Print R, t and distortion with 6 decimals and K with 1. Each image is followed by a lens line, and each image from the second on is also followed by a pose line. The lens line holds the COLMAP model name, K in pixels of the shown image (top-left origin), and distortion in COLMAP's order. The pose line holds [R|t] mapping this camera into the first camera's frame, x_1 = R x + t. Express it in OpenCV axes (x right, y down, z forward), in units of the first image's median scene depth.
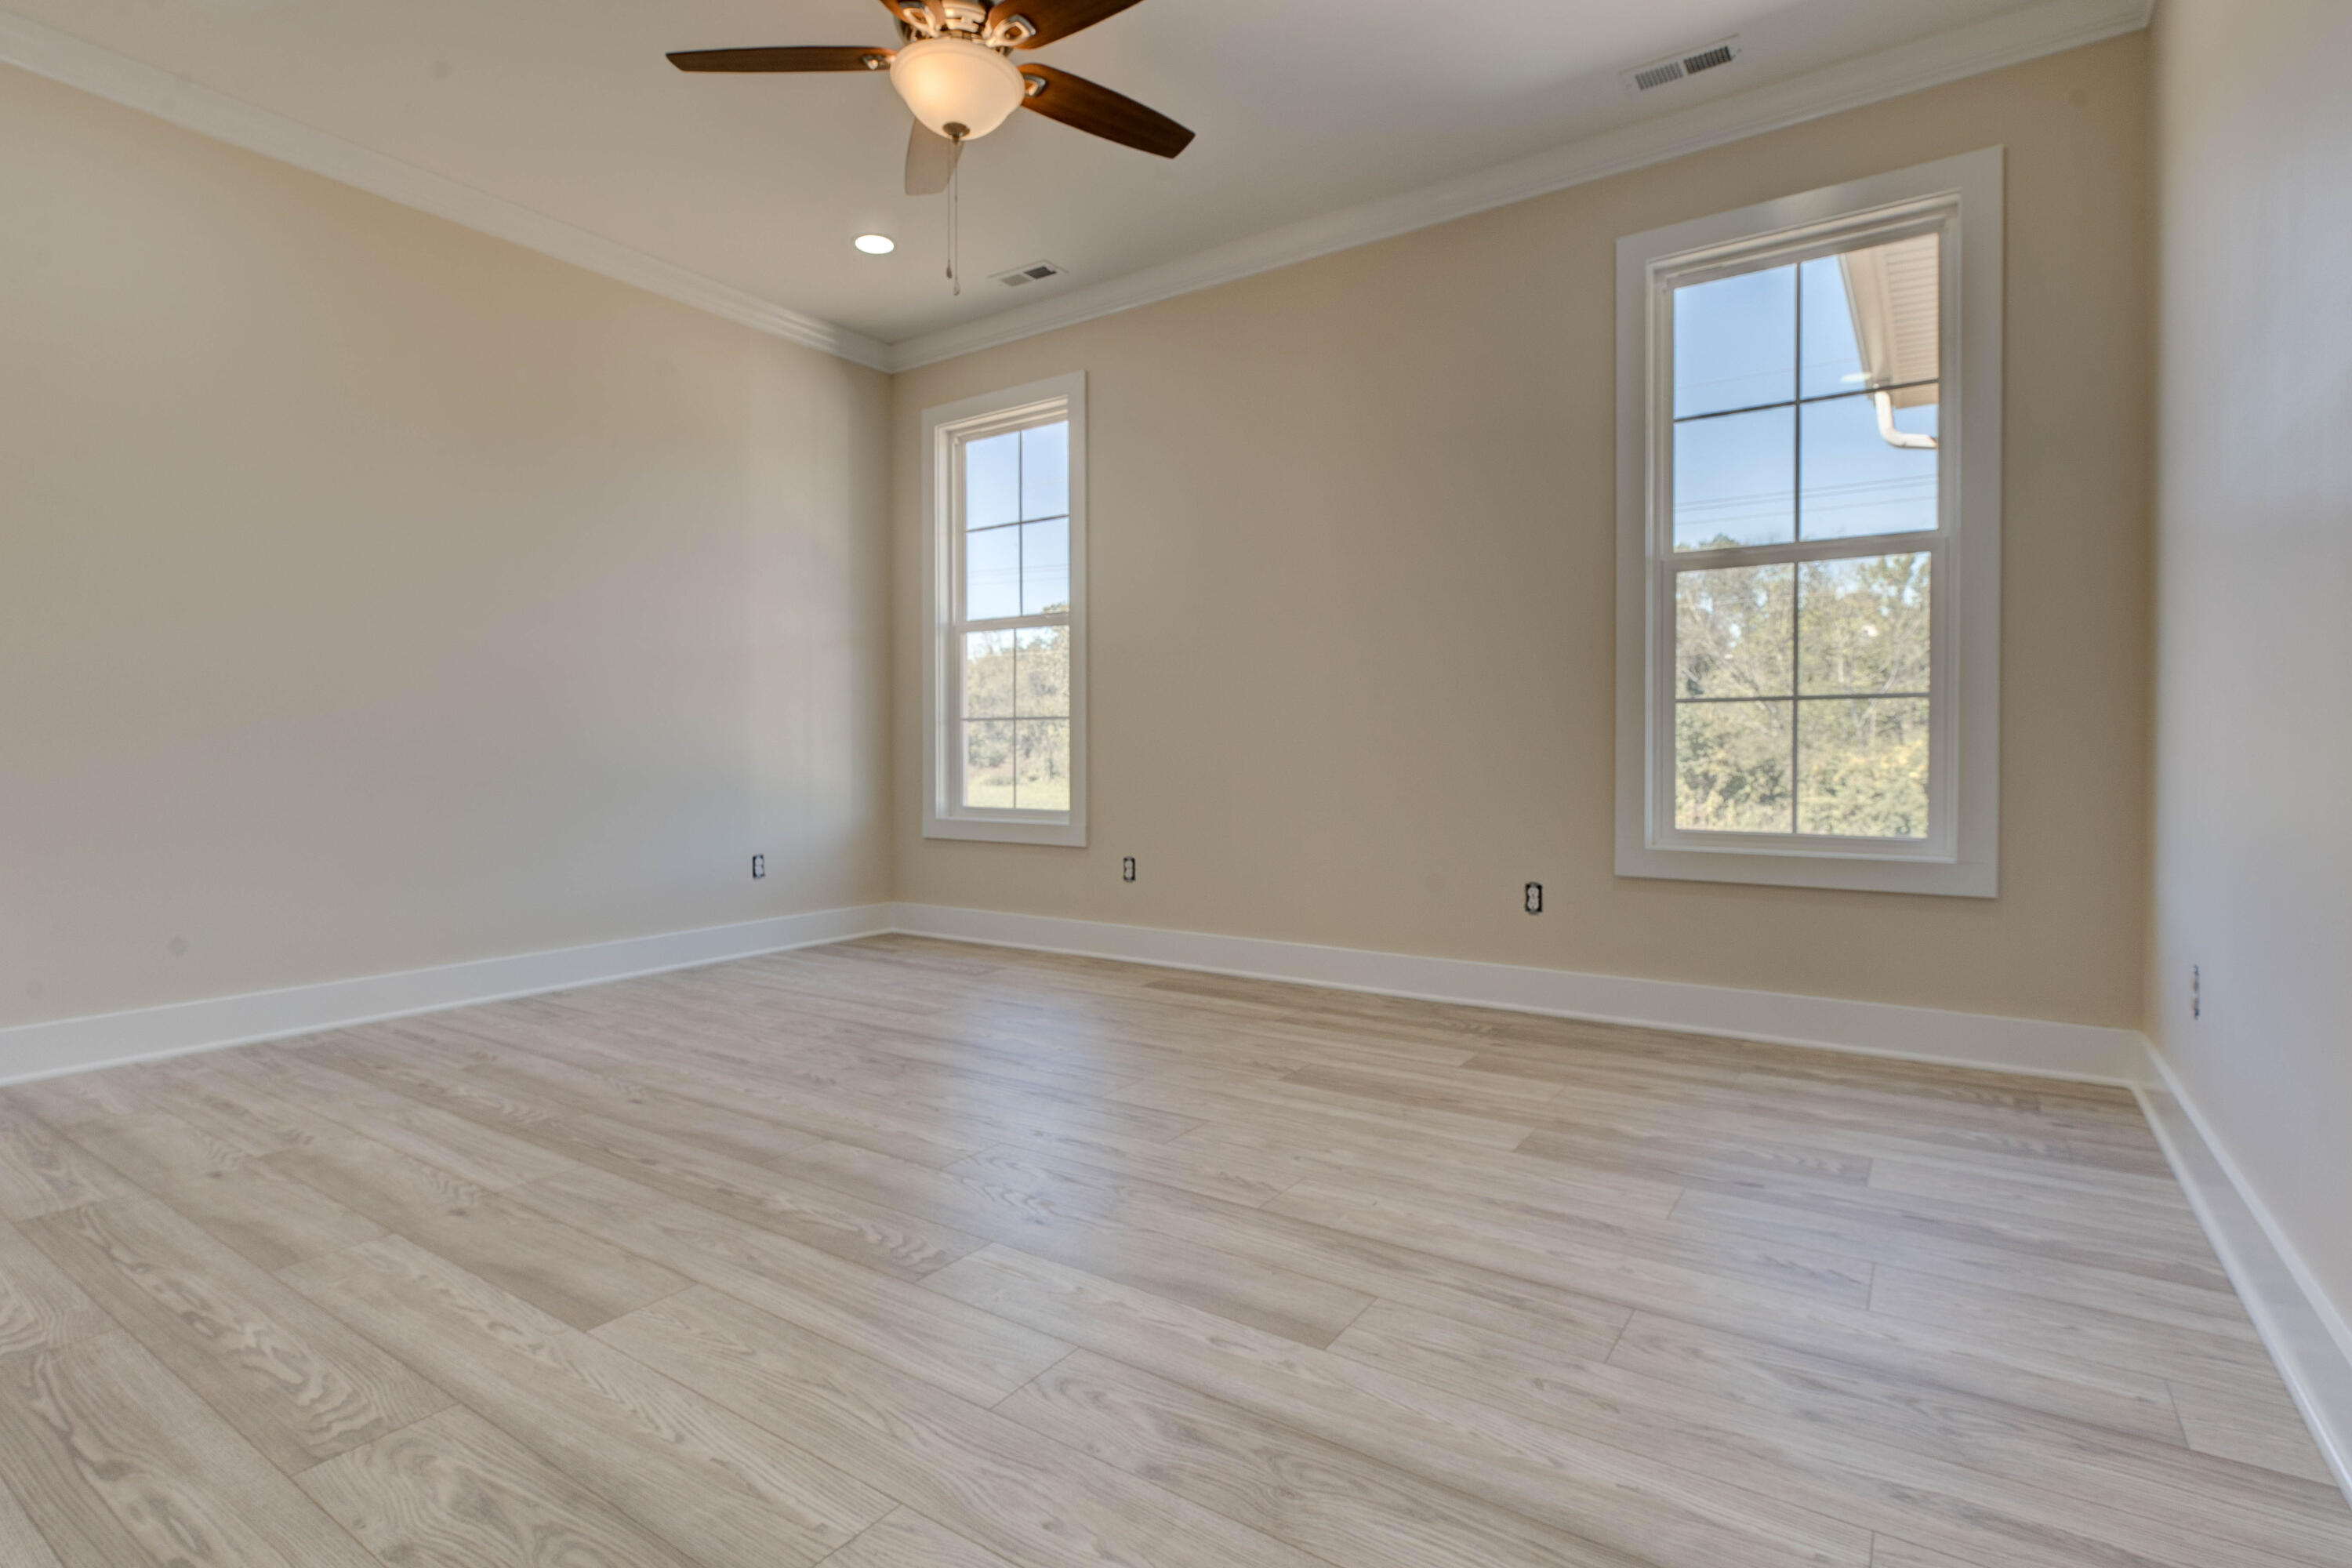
lens RADIAL K [[1167.7, 0, 1176.0], [0, 1167.7, 784.0], [0, 0, 1]] dist [-0.000679, -0.000310]
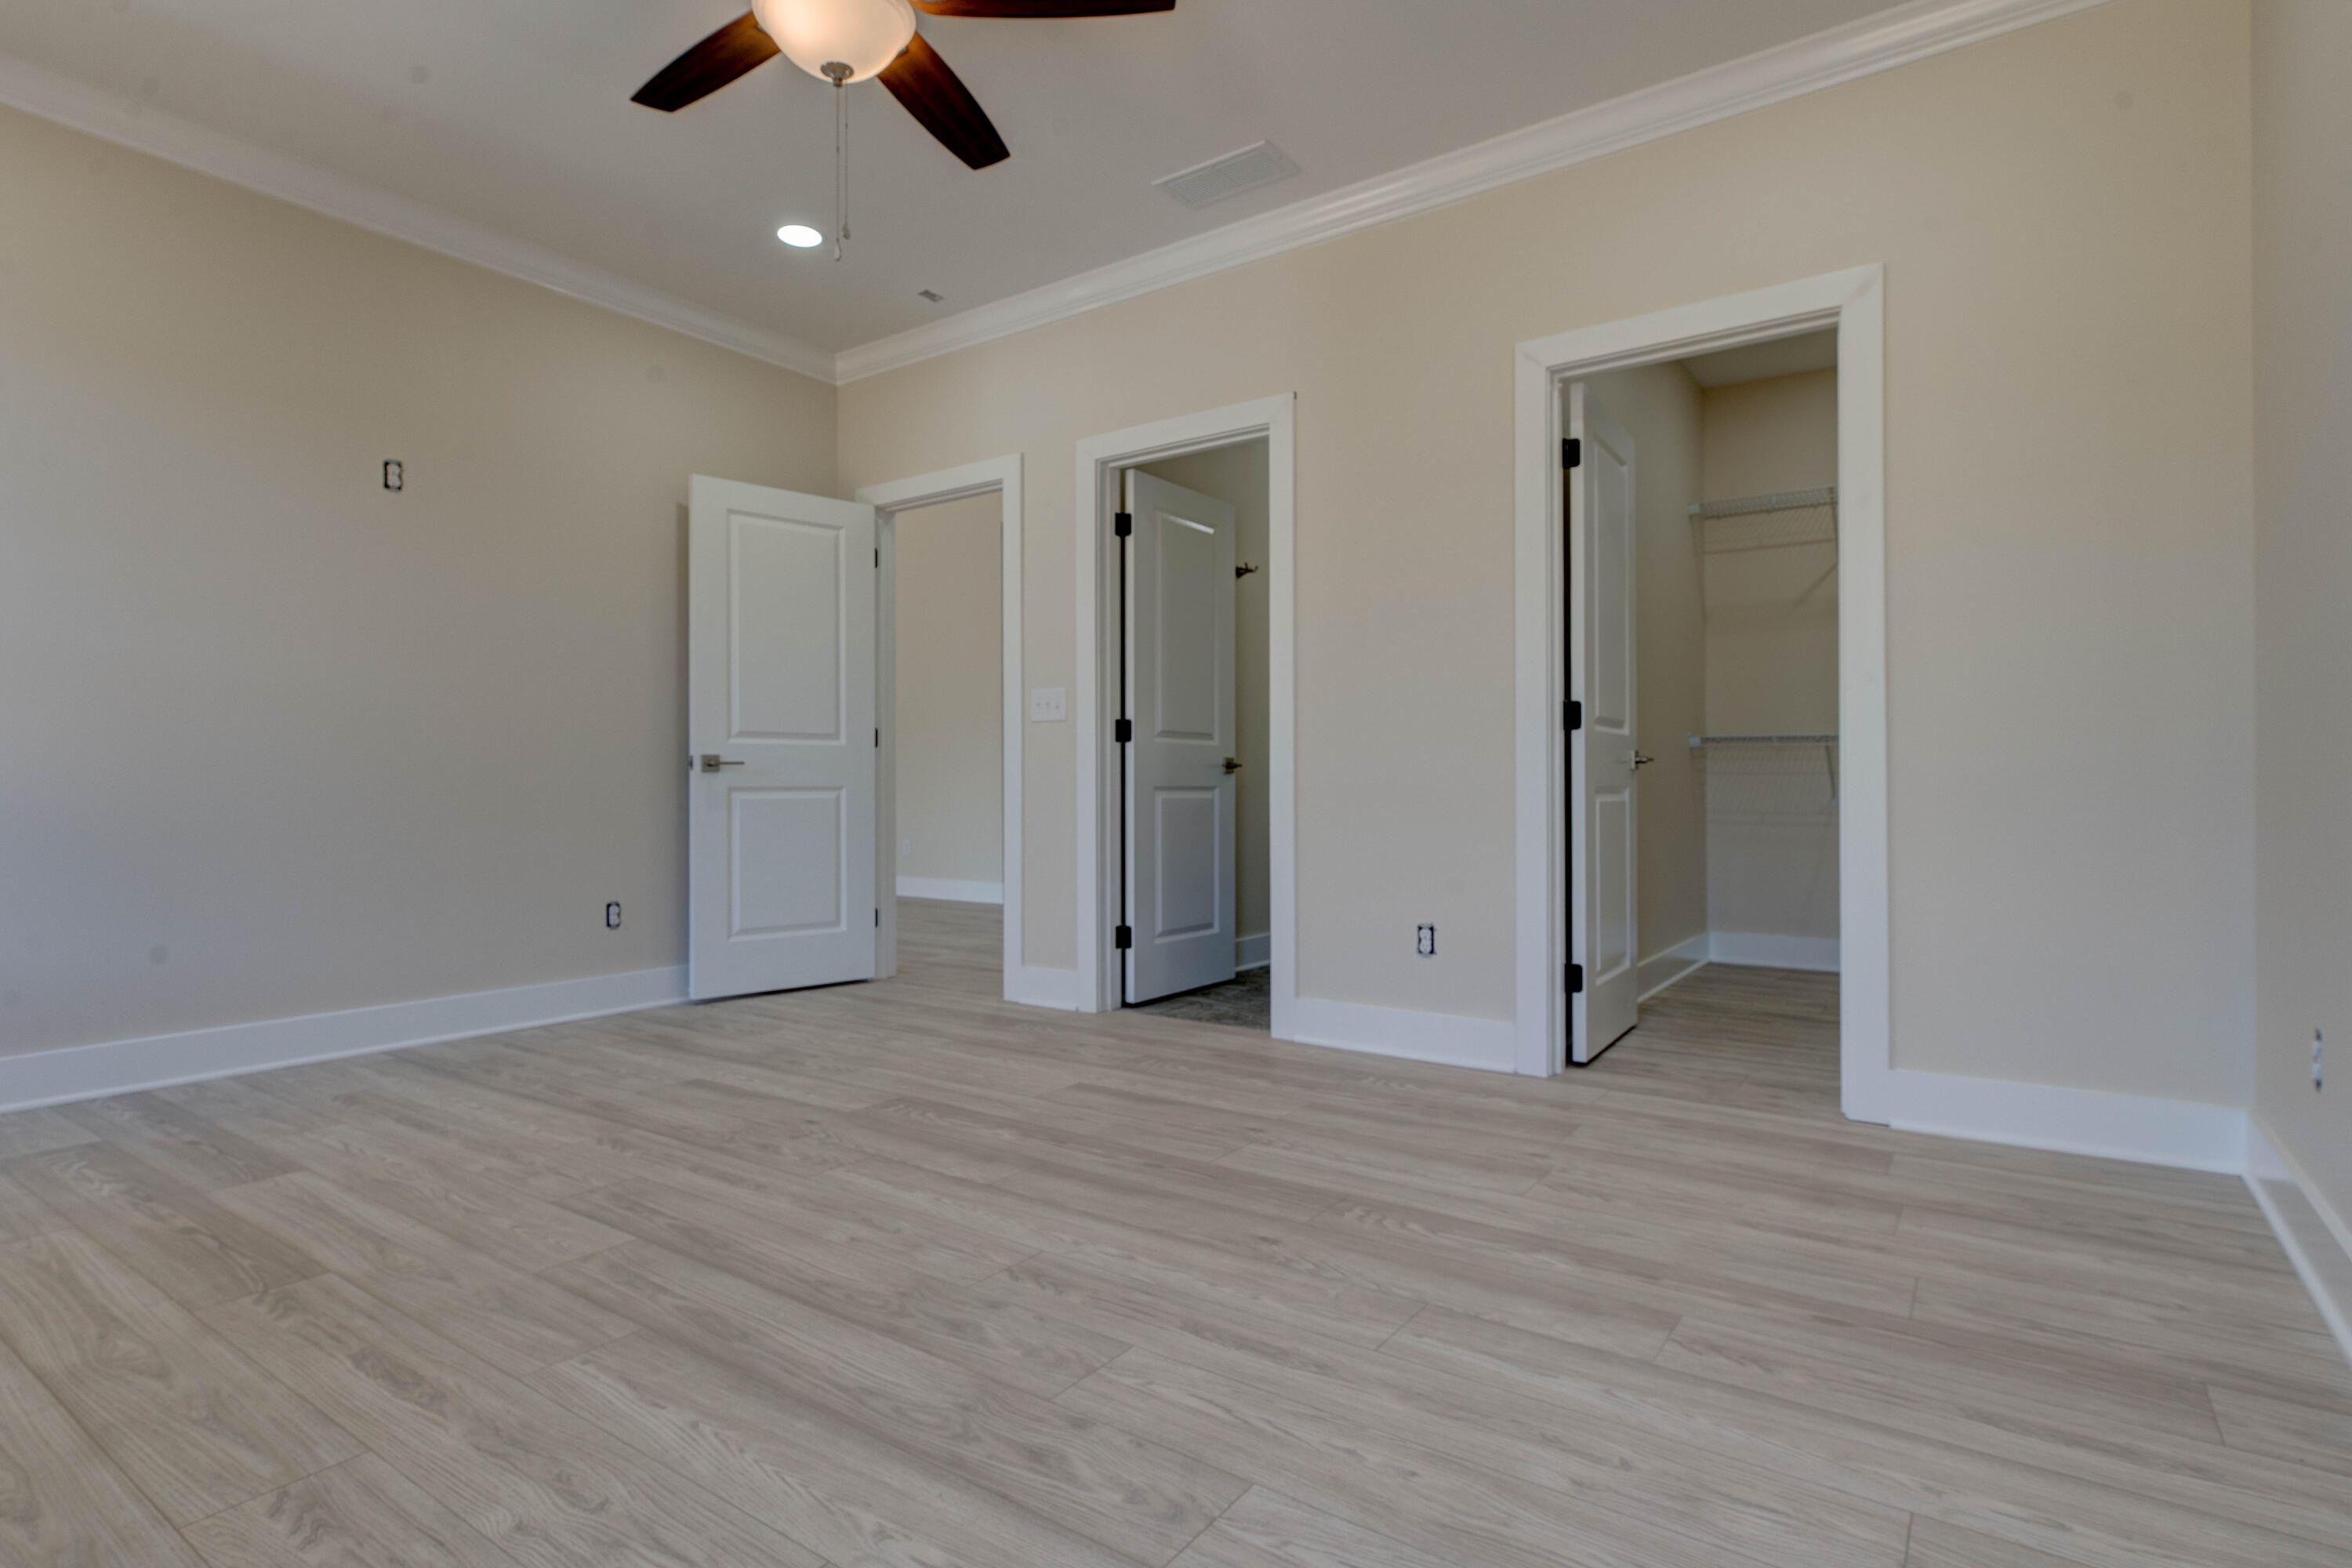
lens RADIAL K [[1138.1, 0, 1176.0], [0, 1138.1, 784.0], [0, 0, 1]] dist [-0.001581, 0.000029]
pose [[-0.999952, 0.004949, 0.008494, -0.416730], [0.005151, 0.999700, 0.023959, -0.033580], [-0.008373, 0.024002, -0.999677, 1.730488]]
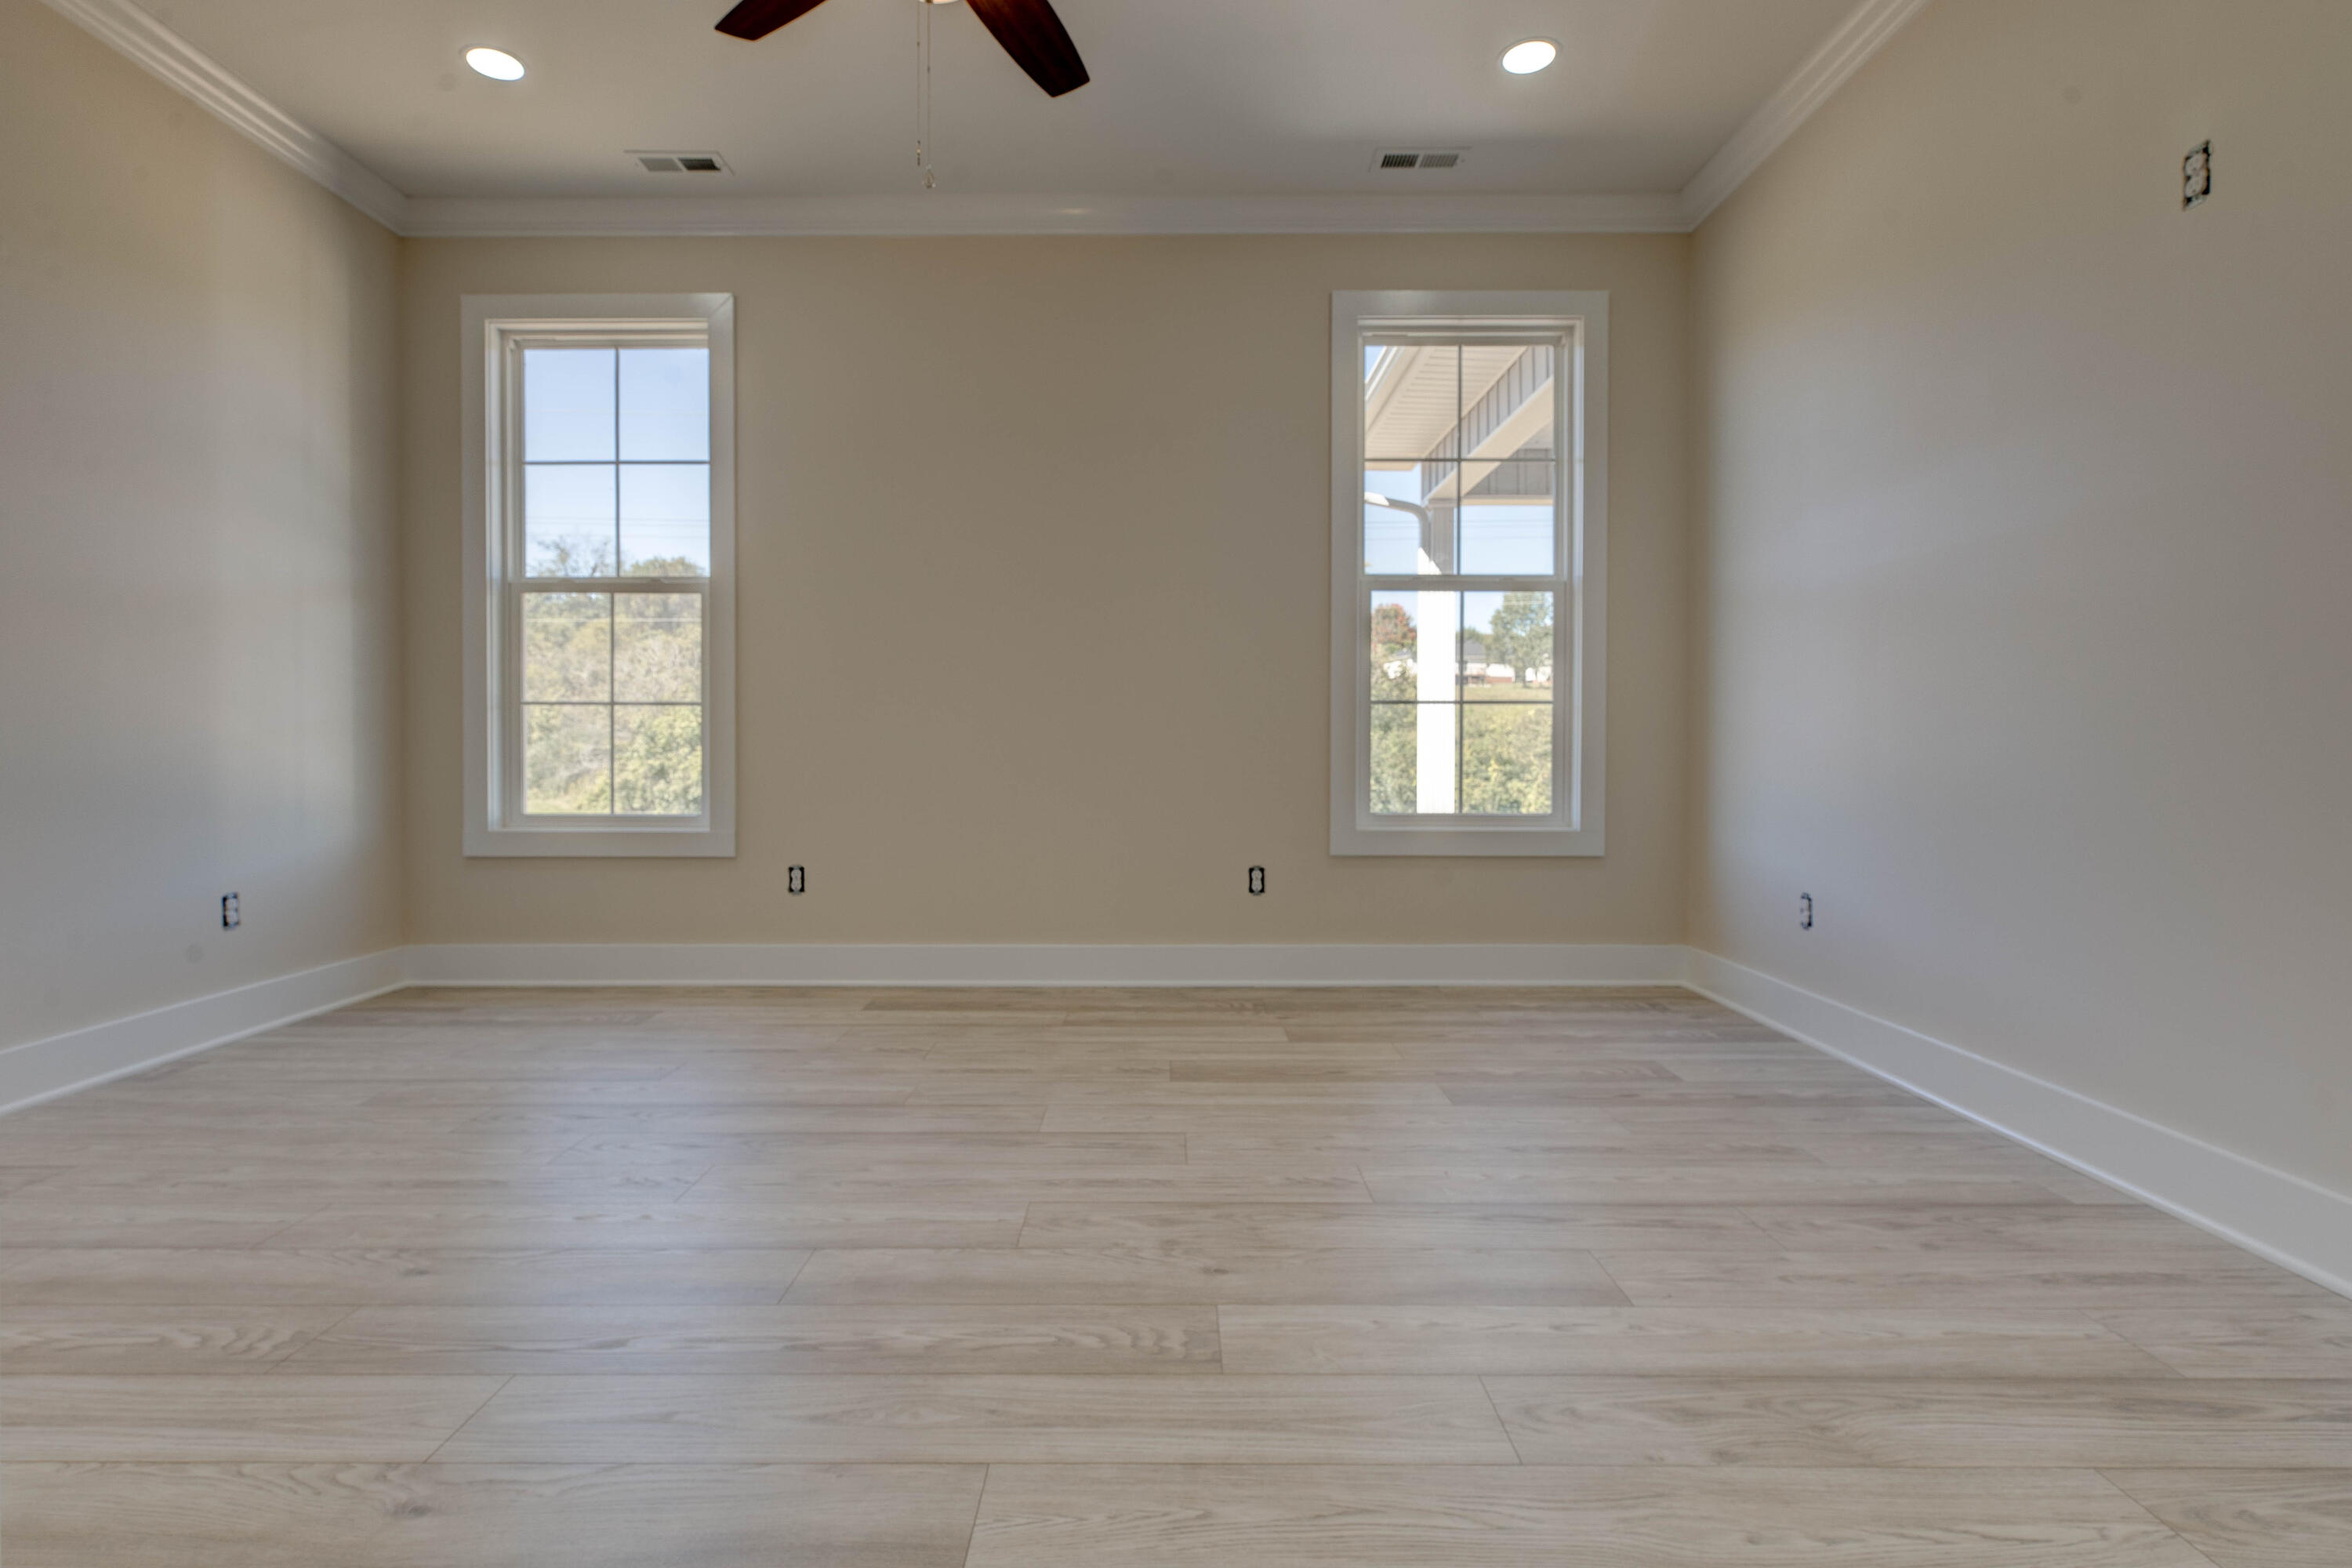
lens RADIAL K [[1138.1, 0, 1176.0], [0, 1138.1, 784.0], [0, 0, 1]] dist [-0.001581, 0.000029]
pose [[0.821519, -0.017184, 0.569922, -0.477502], [0.013643, 0.999852, 0.010482, -0.005664], [-0.570018, -0.000835, 0.821632, 0.228621]]
